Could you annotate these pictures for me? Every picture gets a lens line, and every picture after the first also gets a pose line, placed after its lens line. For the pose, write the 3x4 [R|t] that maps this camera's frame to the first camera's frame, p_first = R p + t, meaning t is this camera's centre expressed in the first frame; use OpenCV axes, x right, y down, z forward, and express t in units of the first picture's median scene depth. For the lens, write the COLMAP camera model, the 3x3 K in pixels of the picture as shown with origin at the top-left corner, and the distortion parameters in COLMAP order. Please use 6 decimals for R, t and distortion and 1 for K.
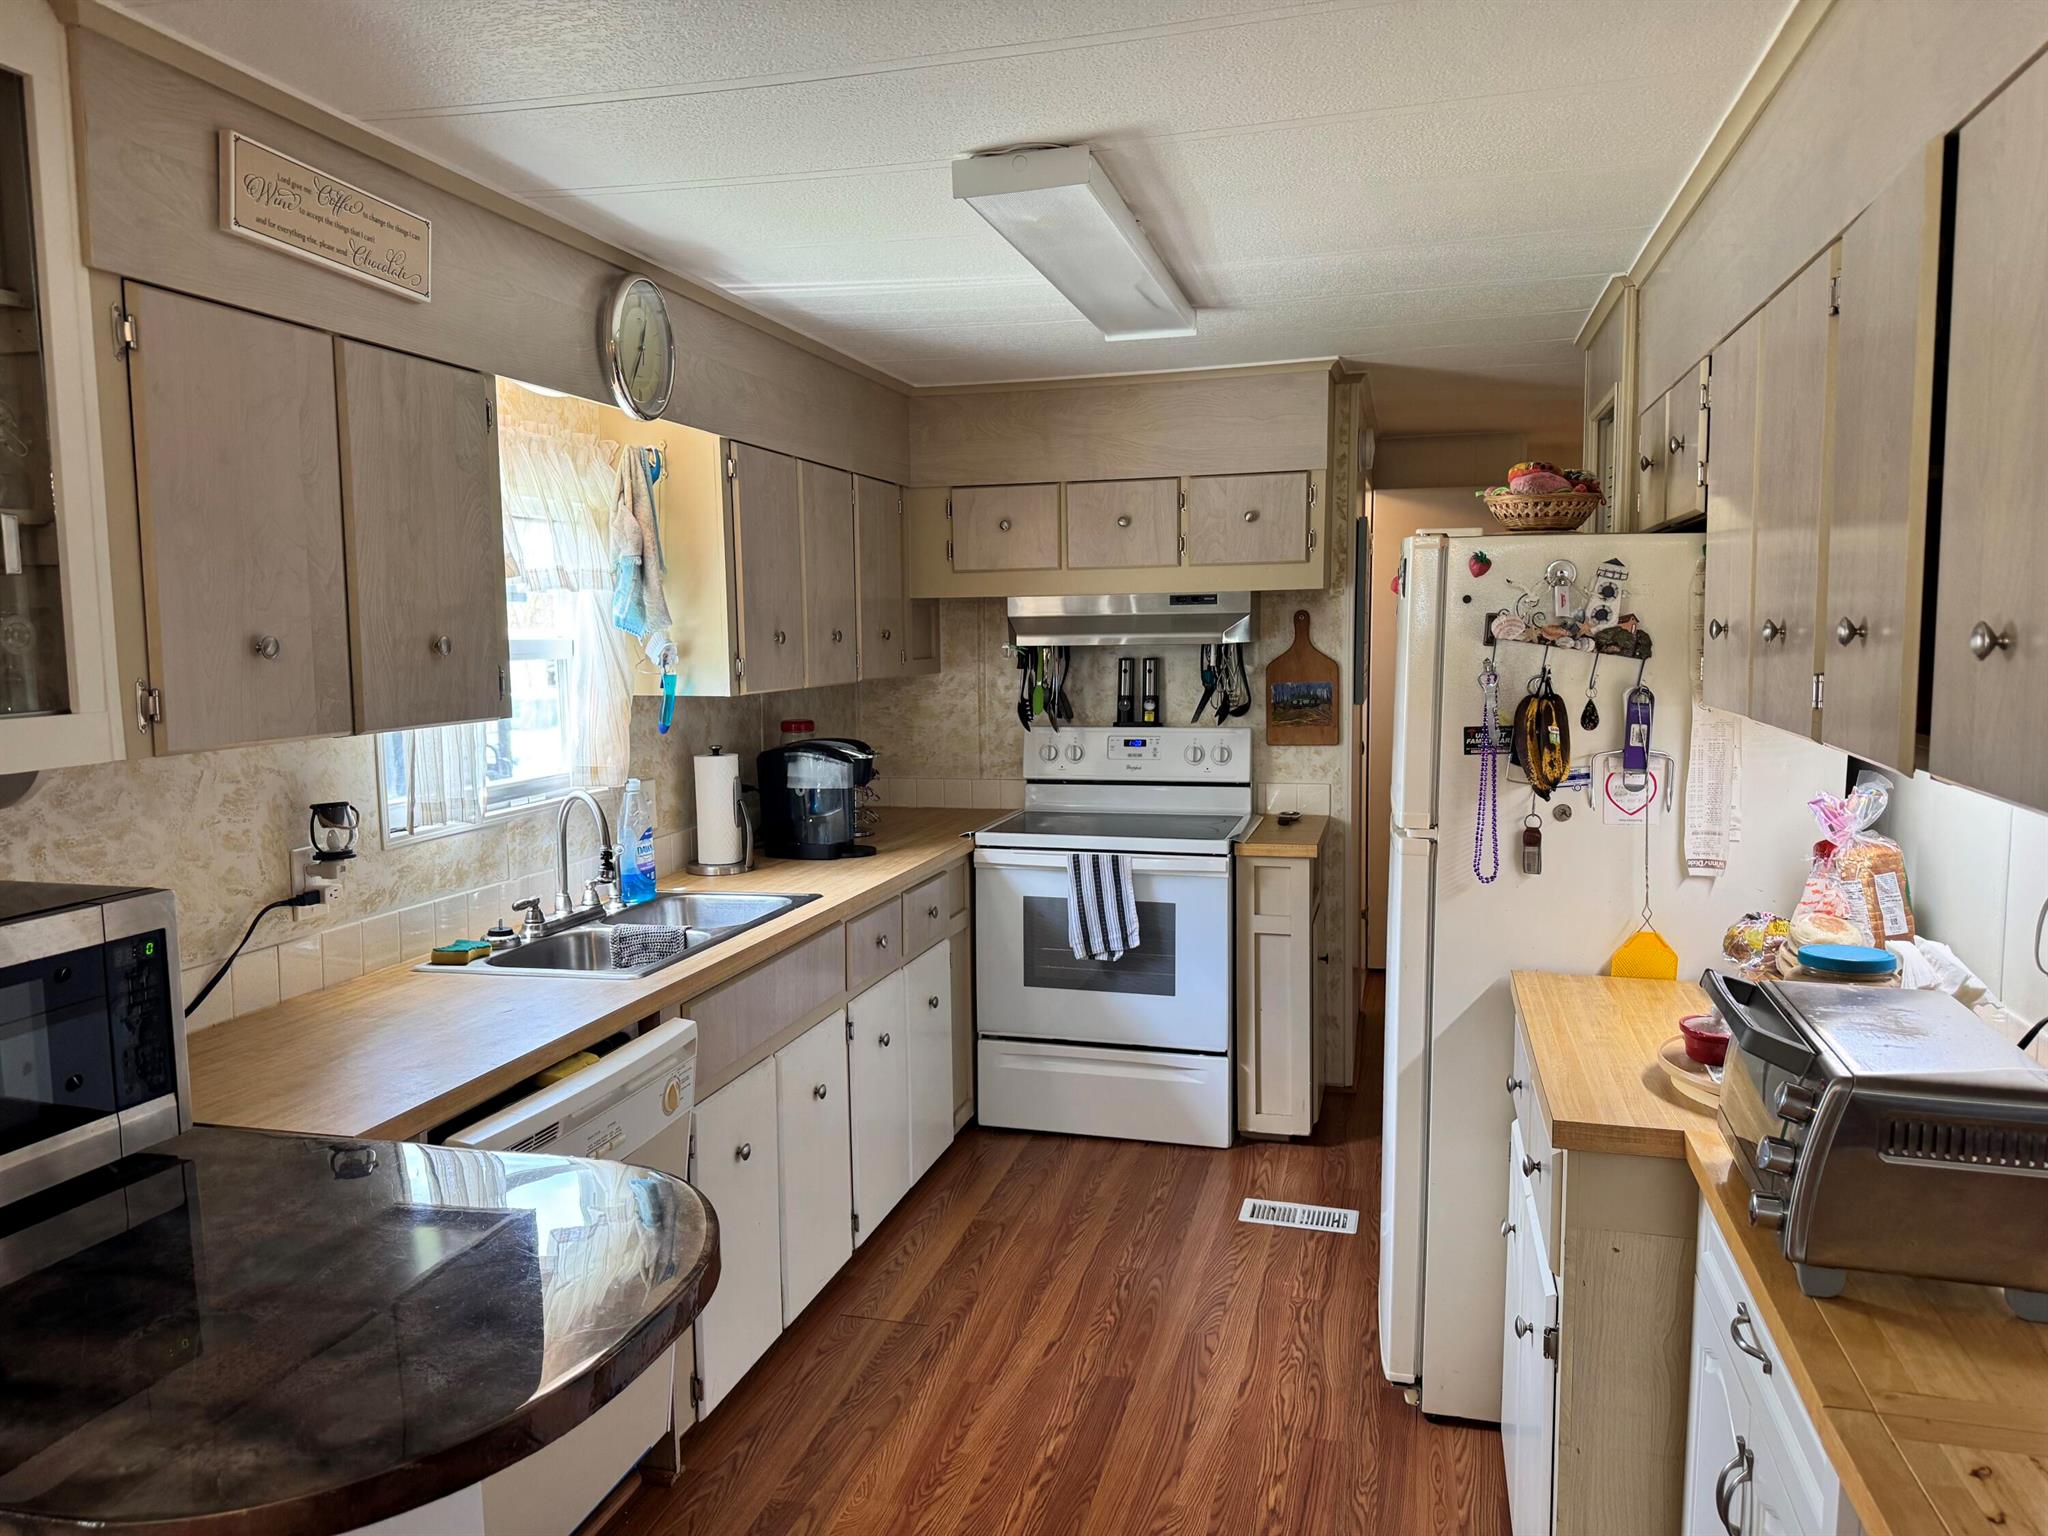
lens RADIAL K [[1429.9, 0, 1013.0], [0, 1429.9, 769.1], [0, 0, 1]] dist [0.050513, -0.048240]
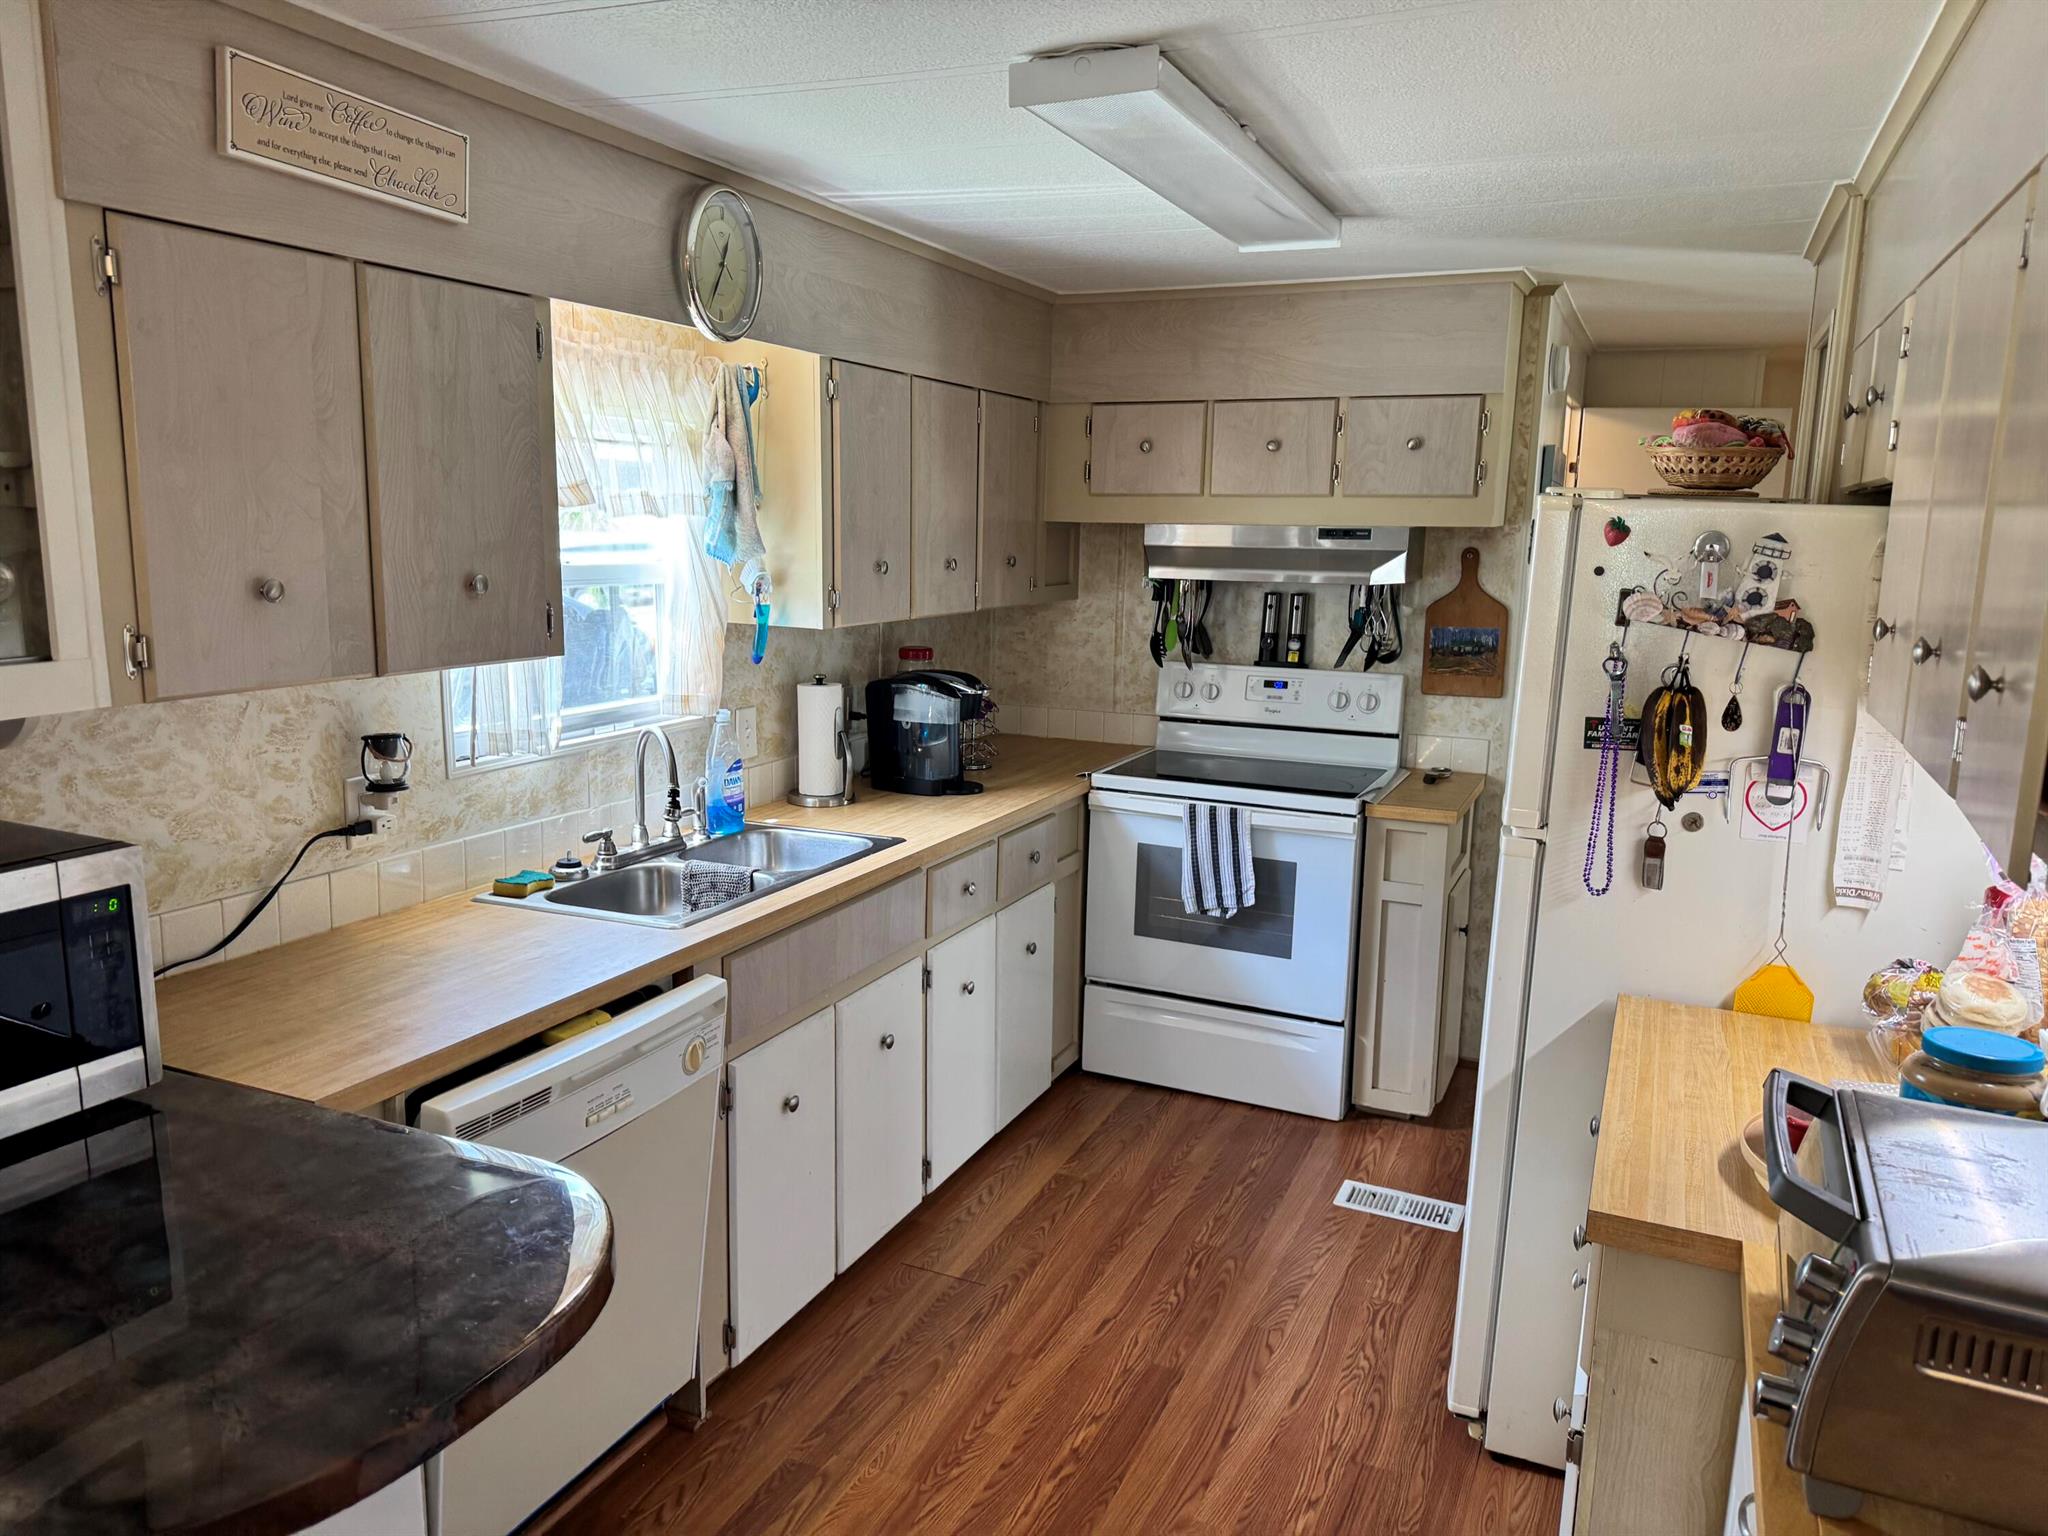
lens RADIAL K [[1429.9, 0, 1015.4], [0, 1429.9, 770.9], [0, 0, 1]] dist [0.050513, -0.048240]
pose [[0.987730, 0.059614, -0.144343, 0.093489], [-0.048586, 0.995709, 0.078758, -0.046105], [0.148419, -0.070779, 0.986388, 0.071870]]
